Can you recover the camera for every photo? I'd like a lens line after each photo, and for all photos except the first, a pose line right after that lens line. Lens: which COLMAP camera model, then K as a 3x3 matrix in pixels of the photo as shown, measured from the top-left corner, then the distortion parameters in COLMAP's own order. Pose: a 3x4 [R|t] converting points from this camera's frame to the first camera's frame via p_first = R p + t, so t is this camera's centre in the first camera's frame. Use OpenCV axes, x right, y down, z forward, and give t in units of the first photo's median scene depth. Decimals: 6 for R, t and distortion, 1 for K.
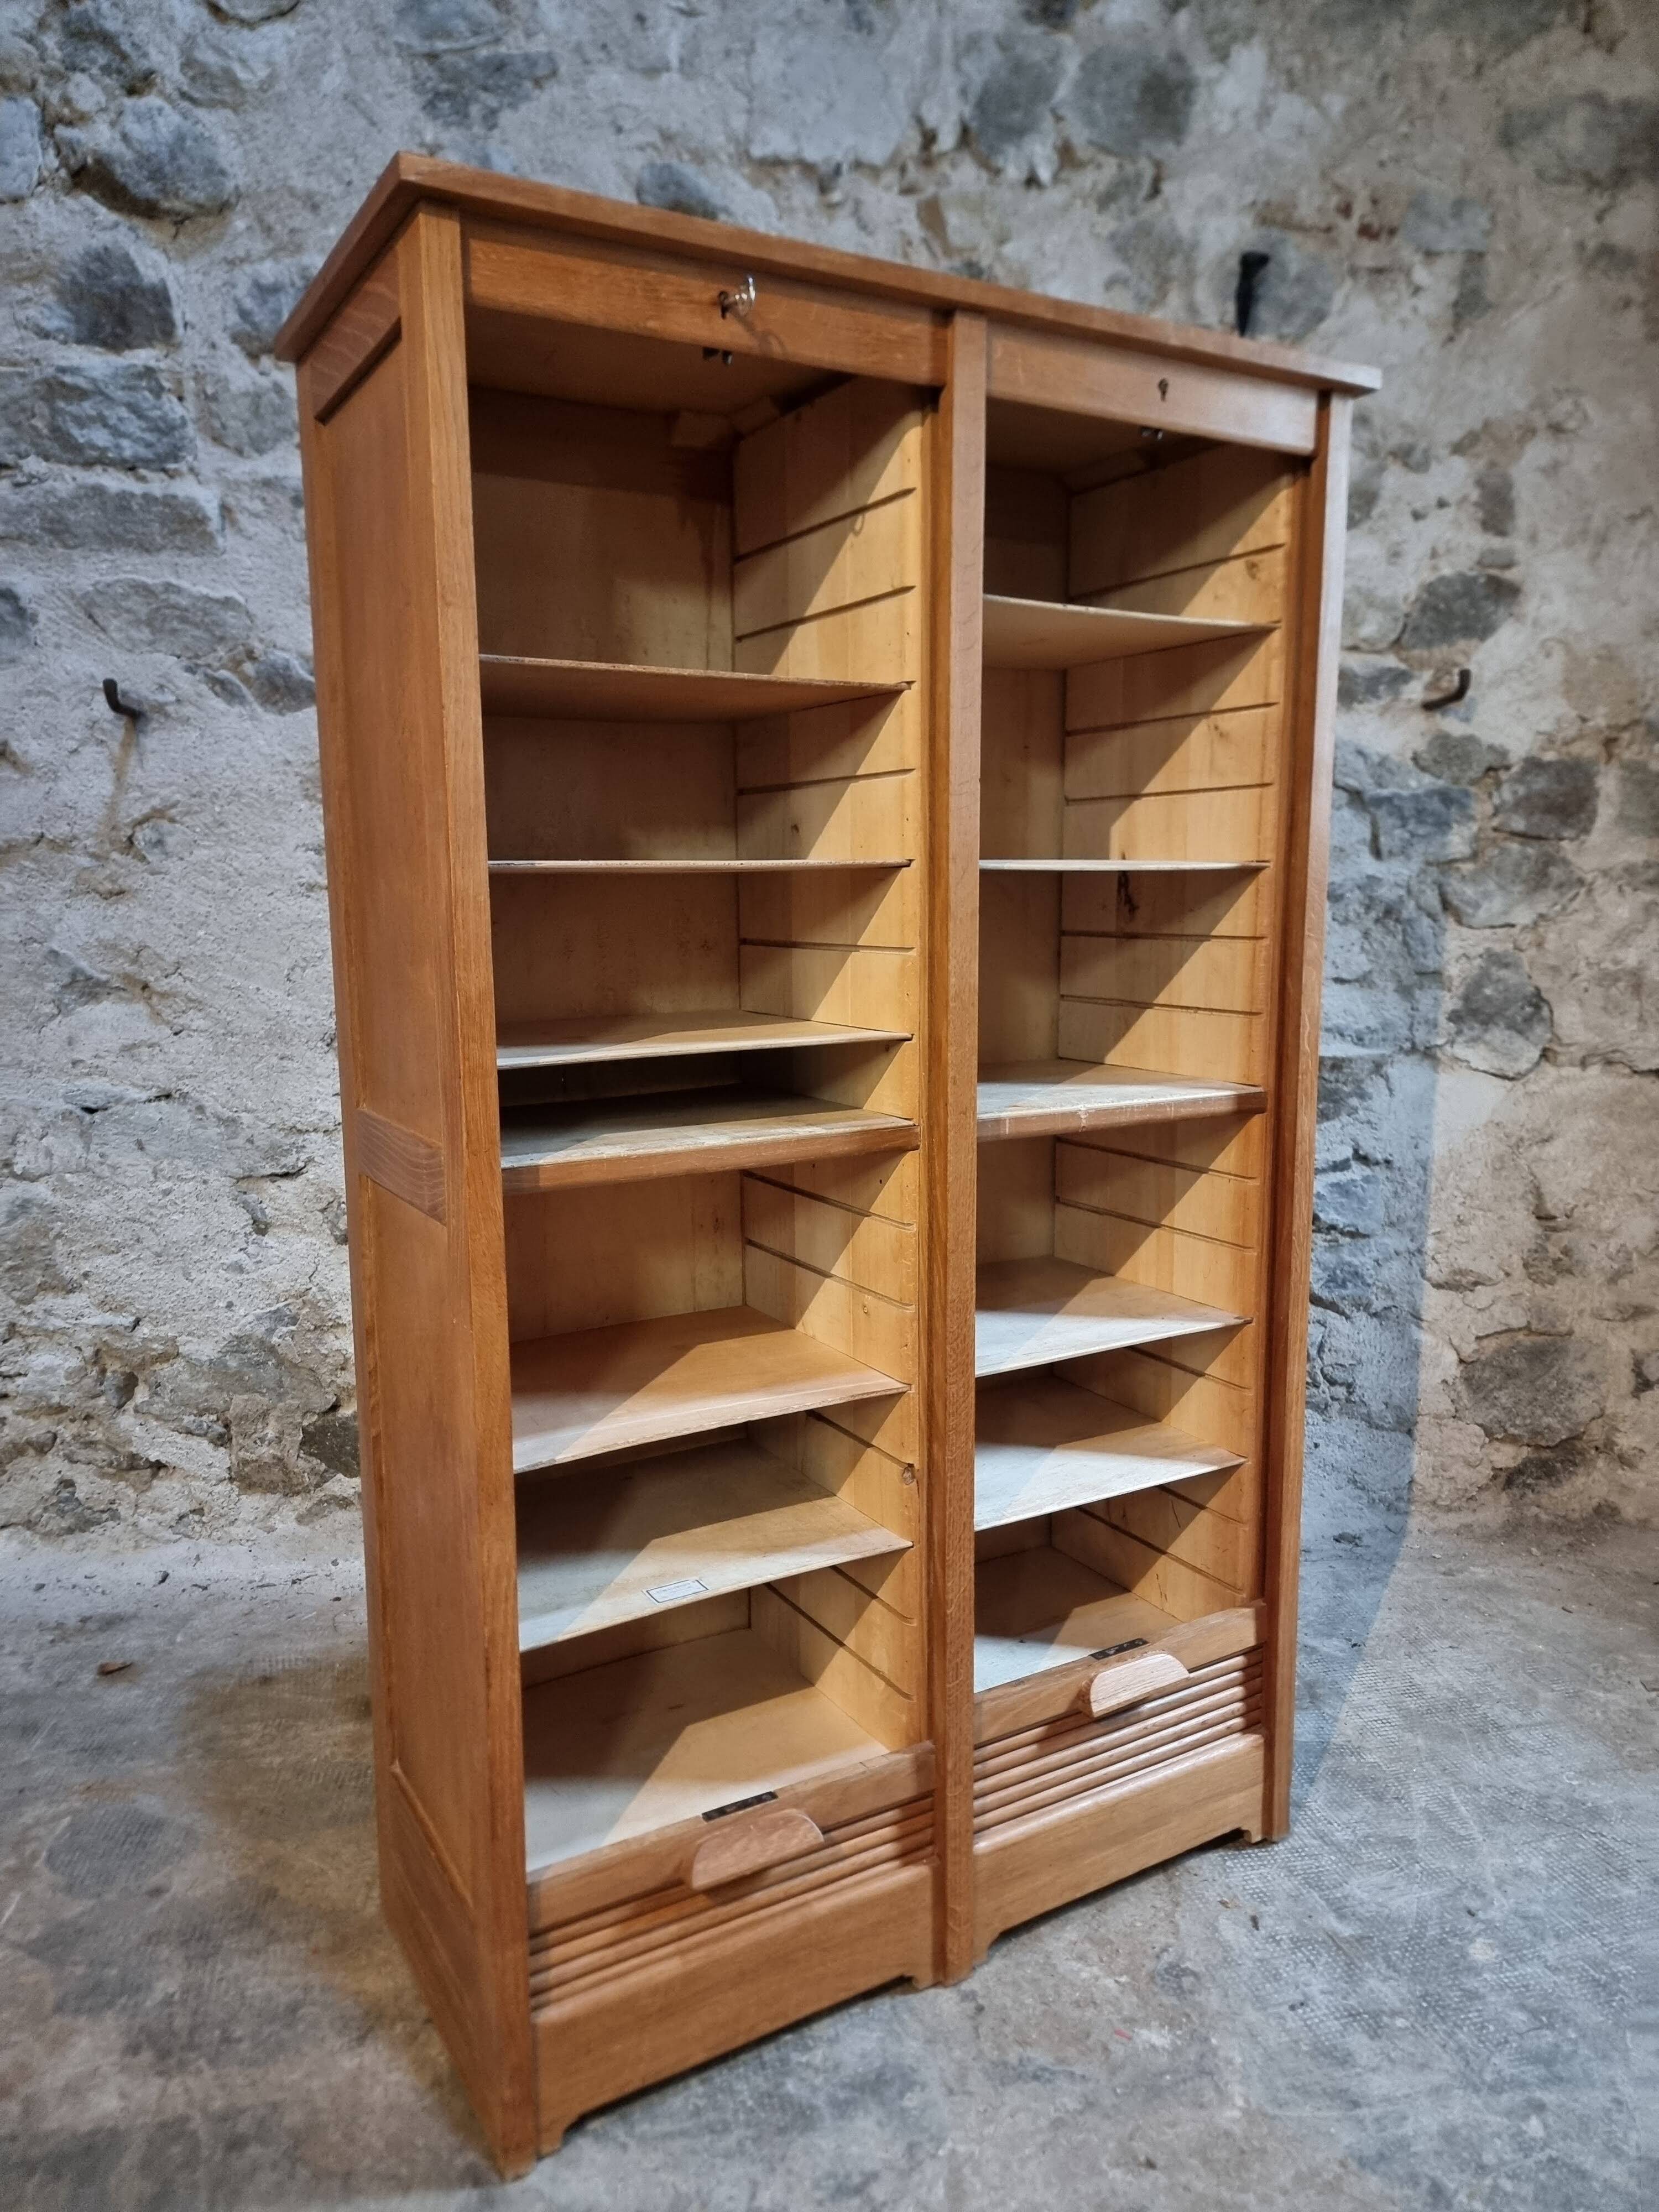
lens RADIAL K [[1547.6, 0, 817.4], [0, 1547.6, 1117.4], [0, 0, 1]] dist [0.061605, -0.048603]
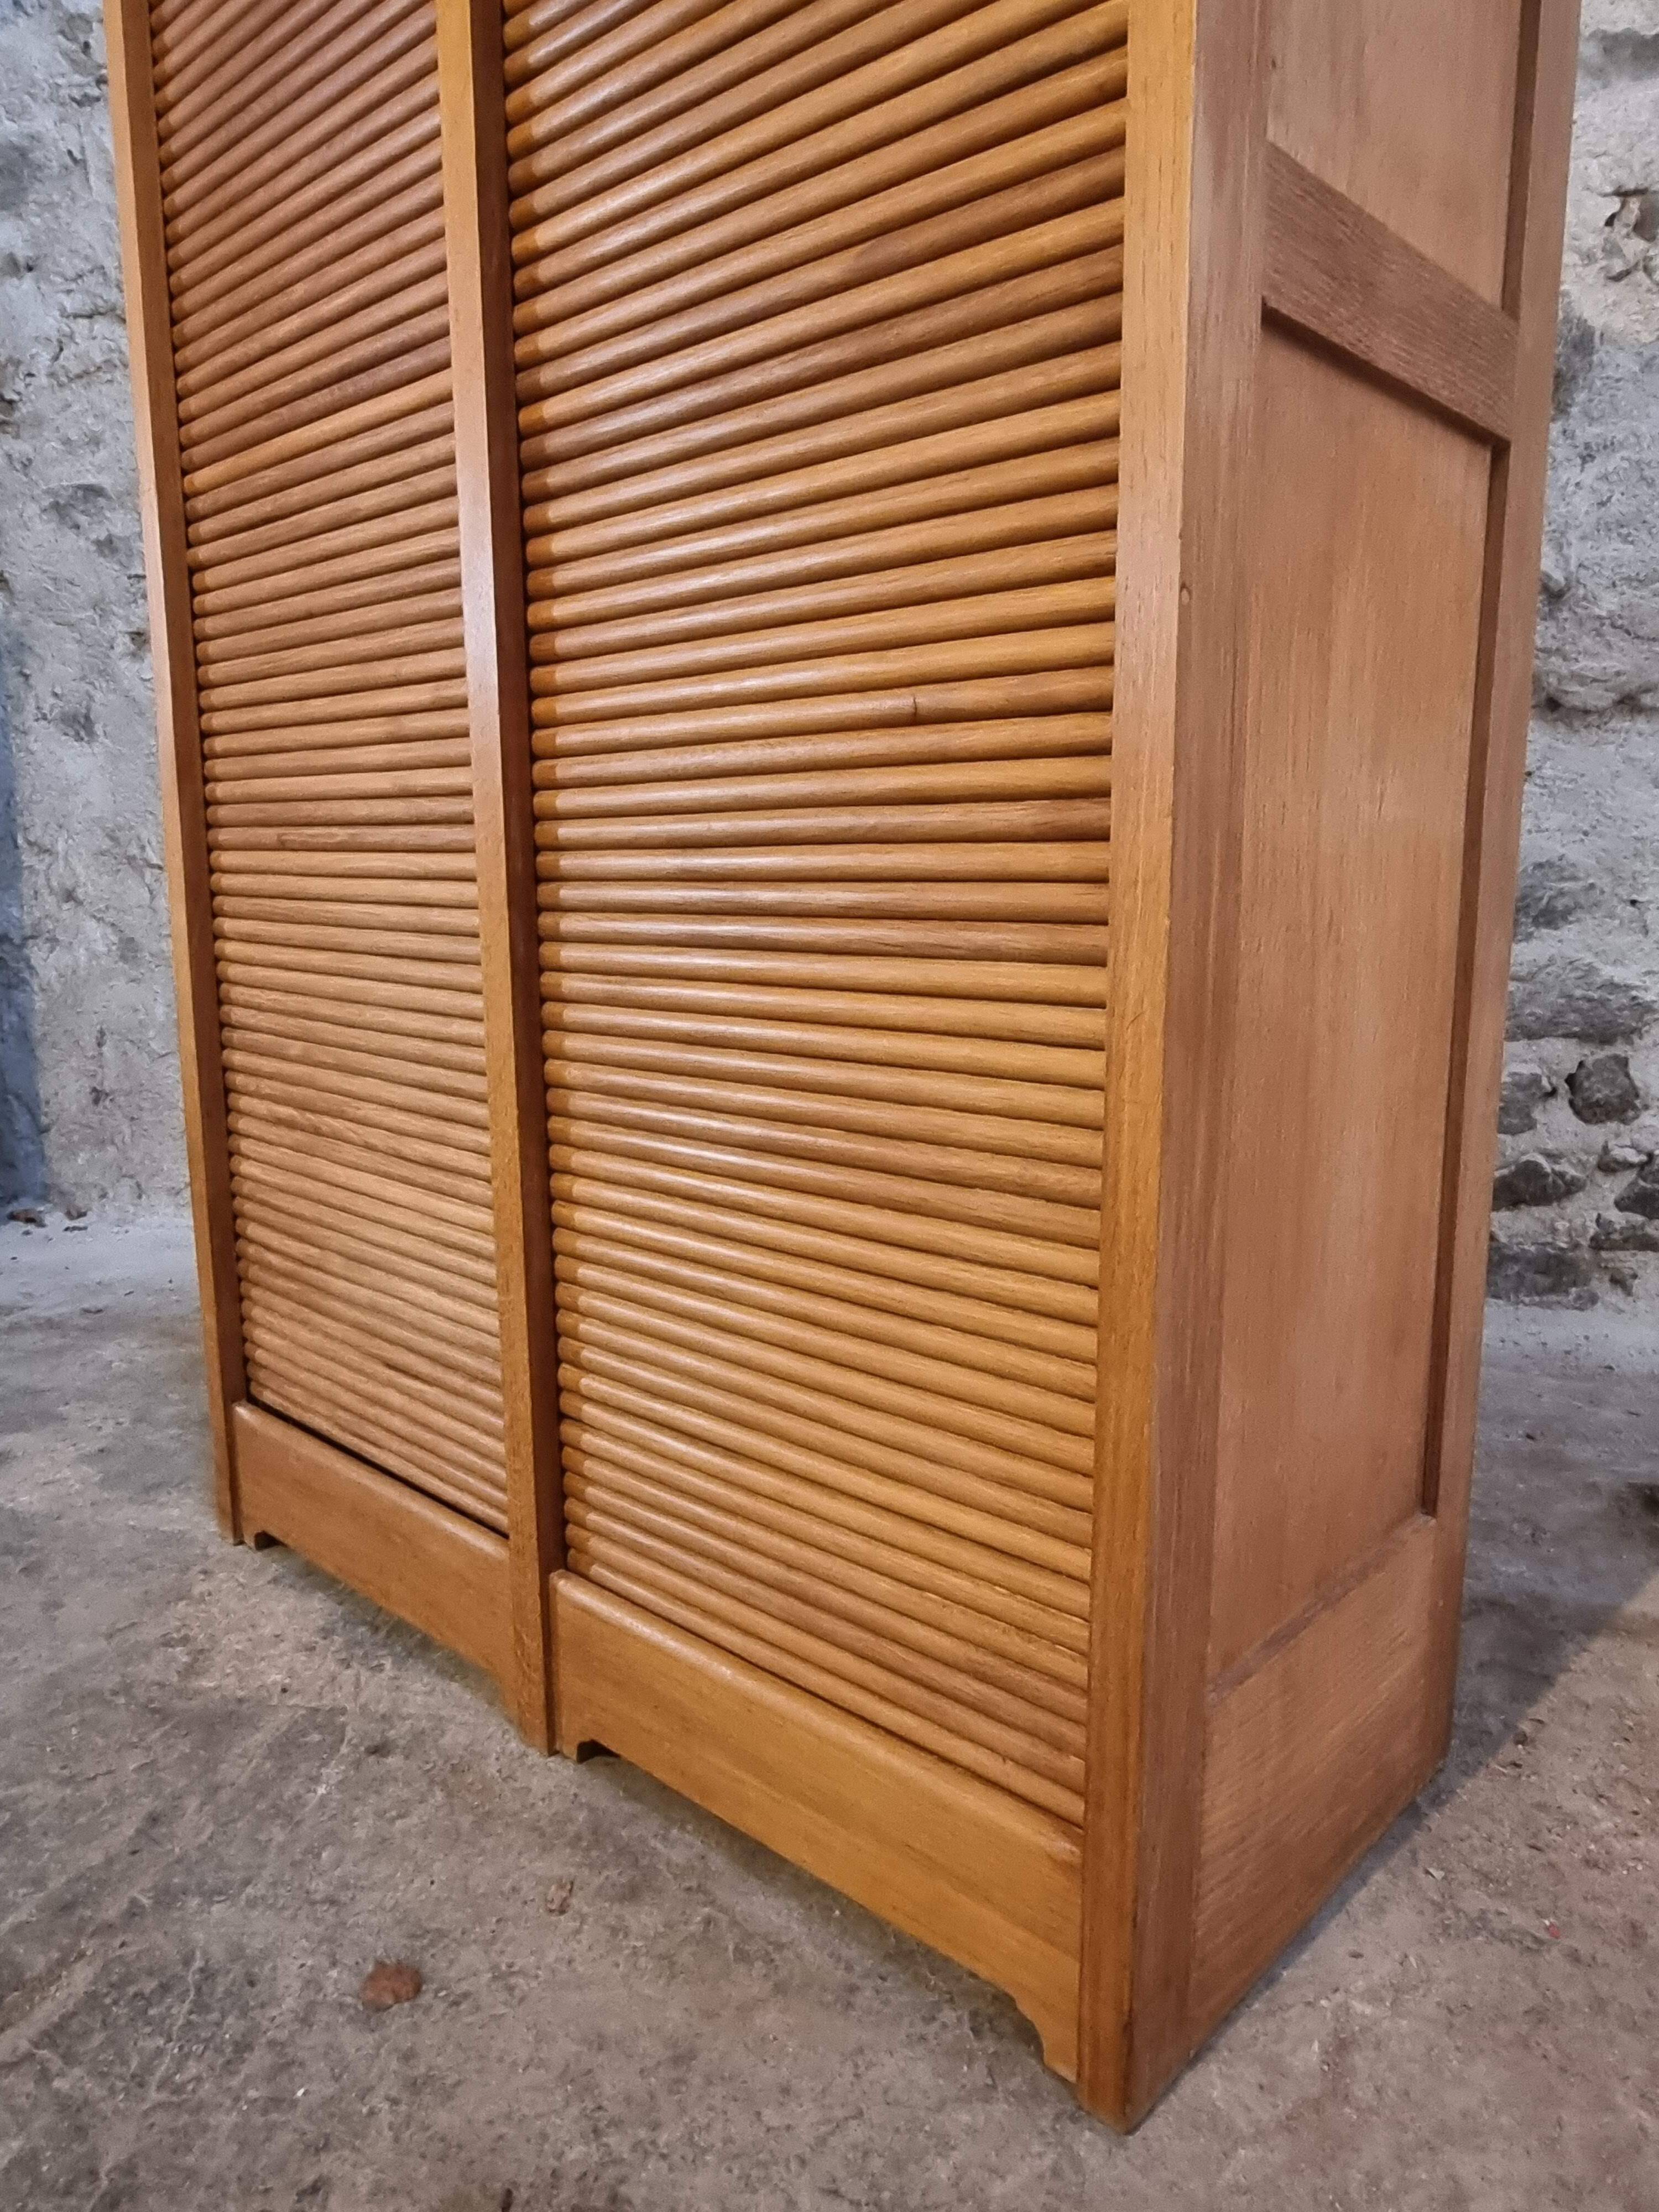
lens RADIAL K [[1489.0, 0, 836.4], [0, 1489.0, 1108.7], [0, 0, 1]] dist [-0.004785, -0.001277]
pose [[0.936184, 0.061096, -0.346160, 0.047681], [-0.054924, 0.998108, 0.027622, 0.181865], [0.347193, -0.006846, 0.937769, 0.235239]]
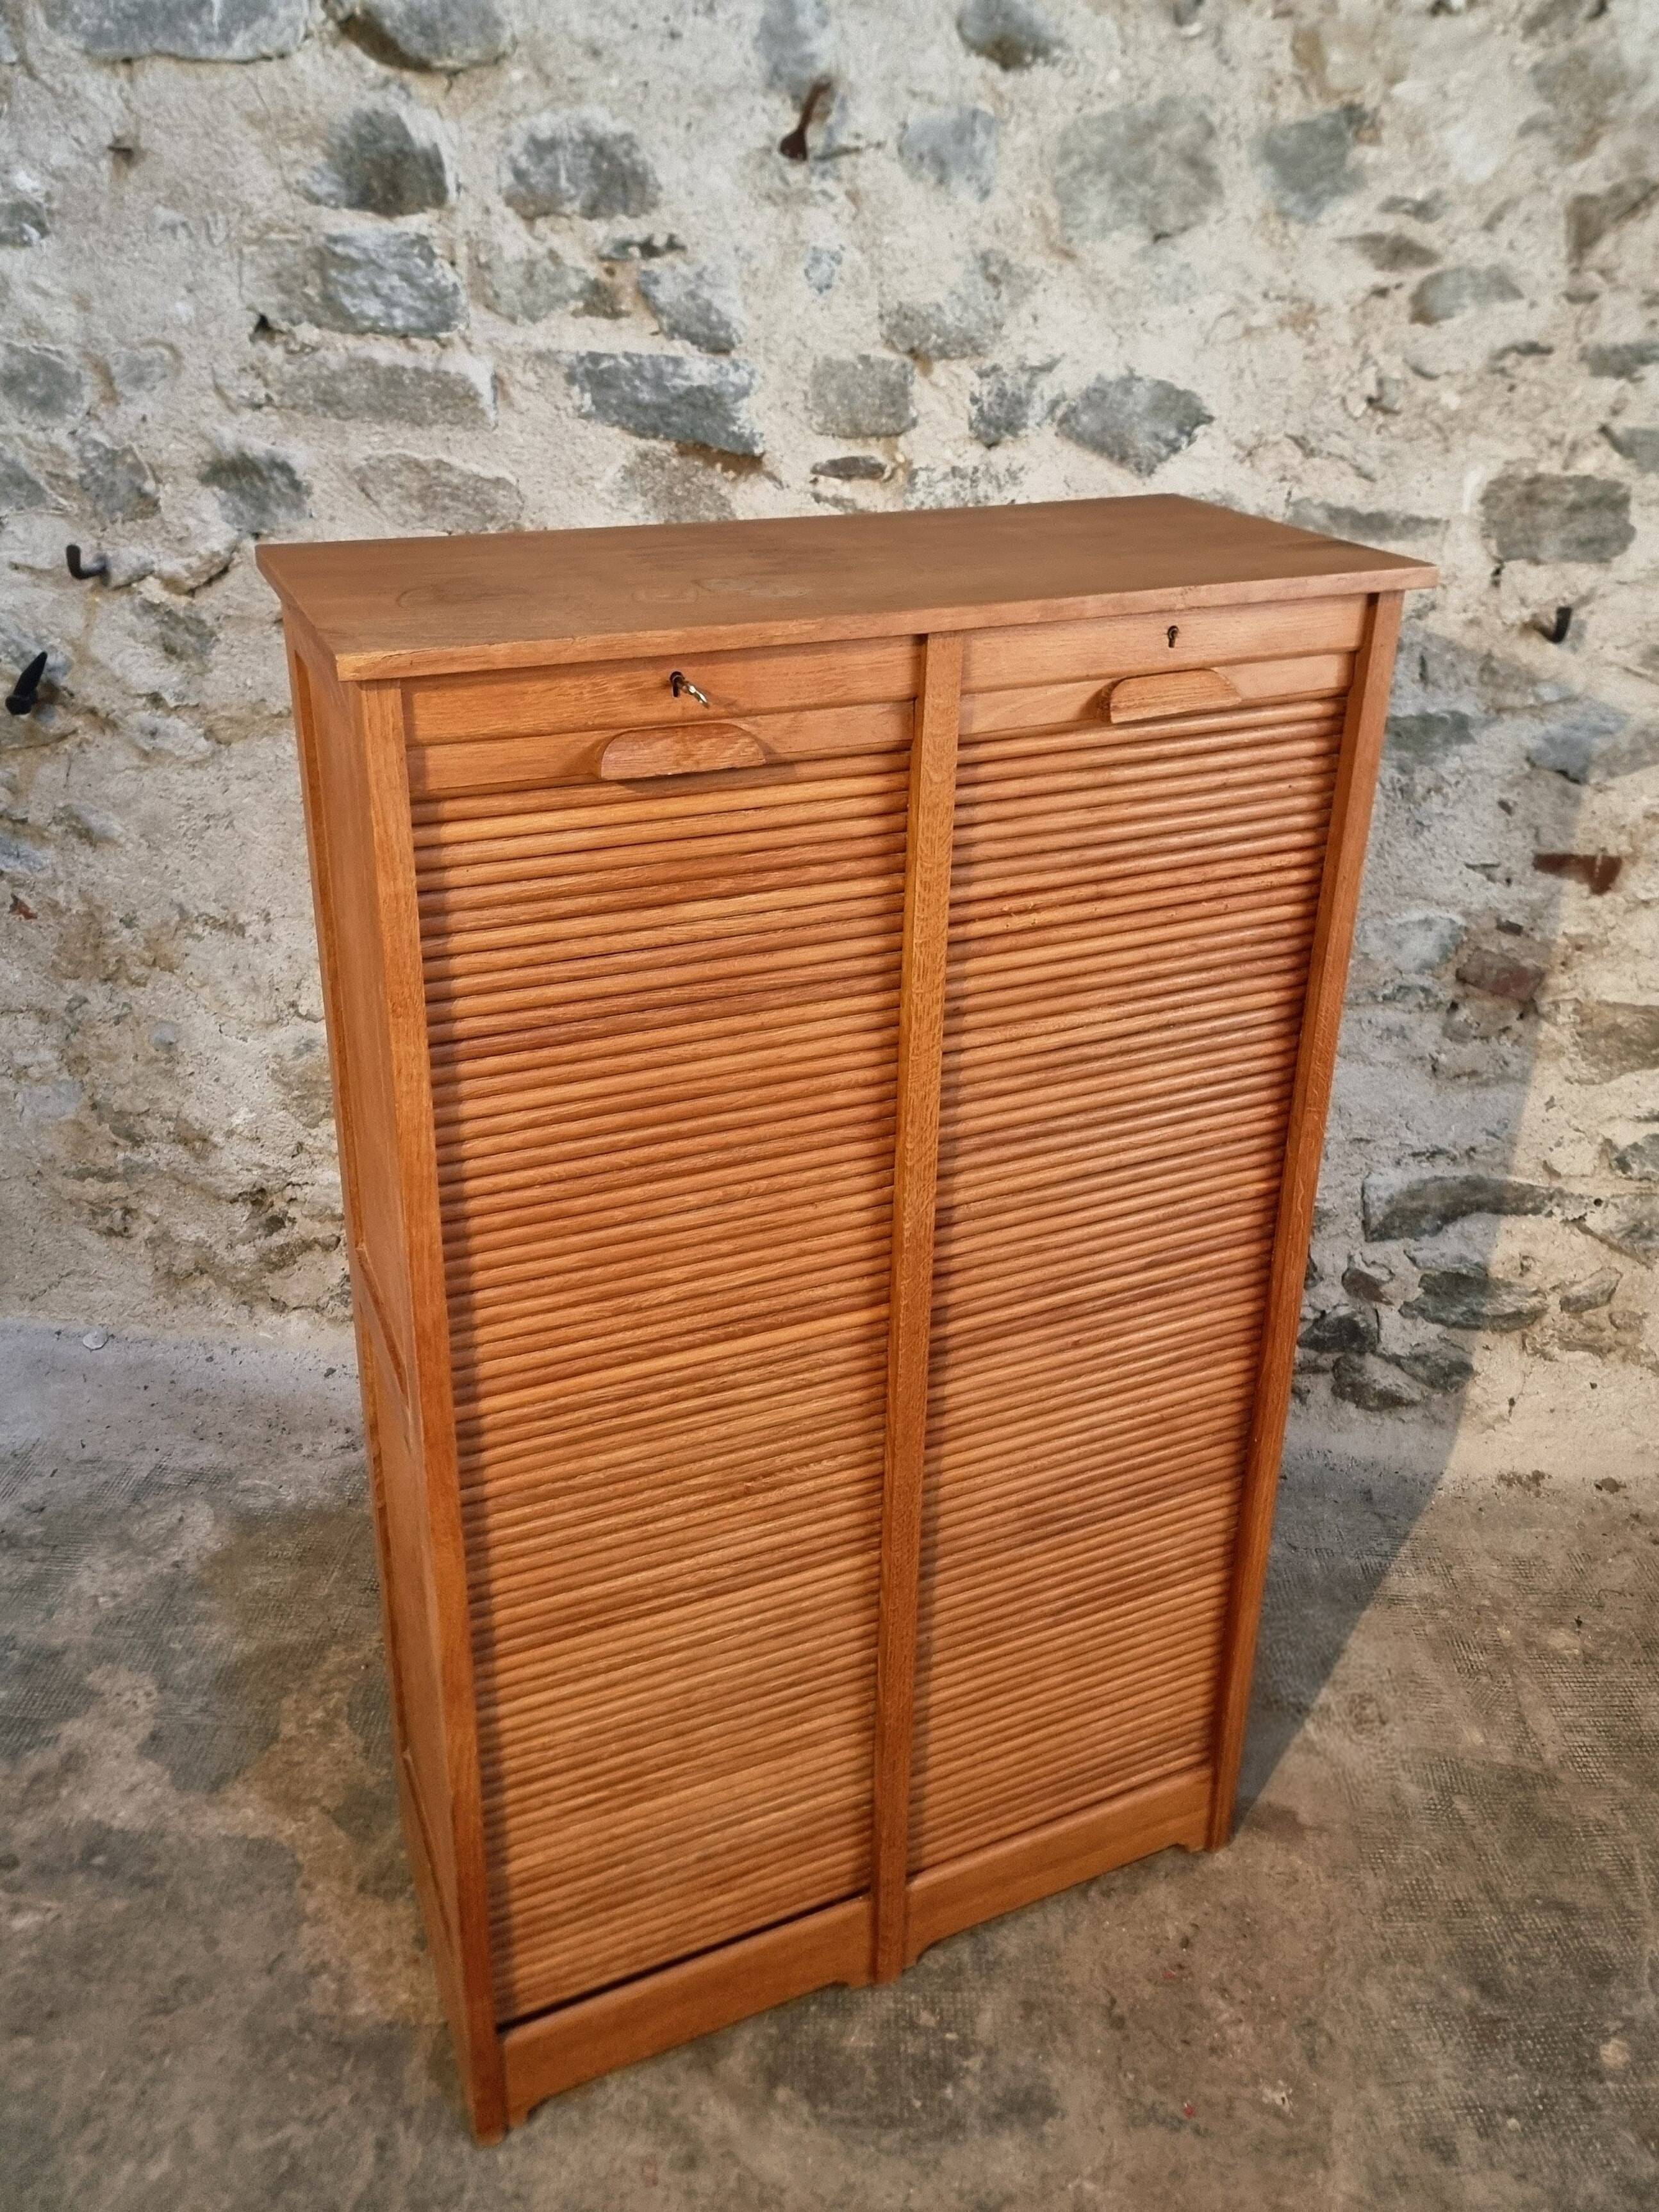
lens RADIAL K [[1789.4, 0, 831.6], [0, 1789.4, 943.2], [0, 0, 1]] dist [0.056785, -0.046071]
pose [[0.983104, 0.092339, -0.158052, 0.019440], [-0.051735, 0.968400, 0.243976, -0.338237], [0.175586, -0.231677, 0.956815, -0.070887]]
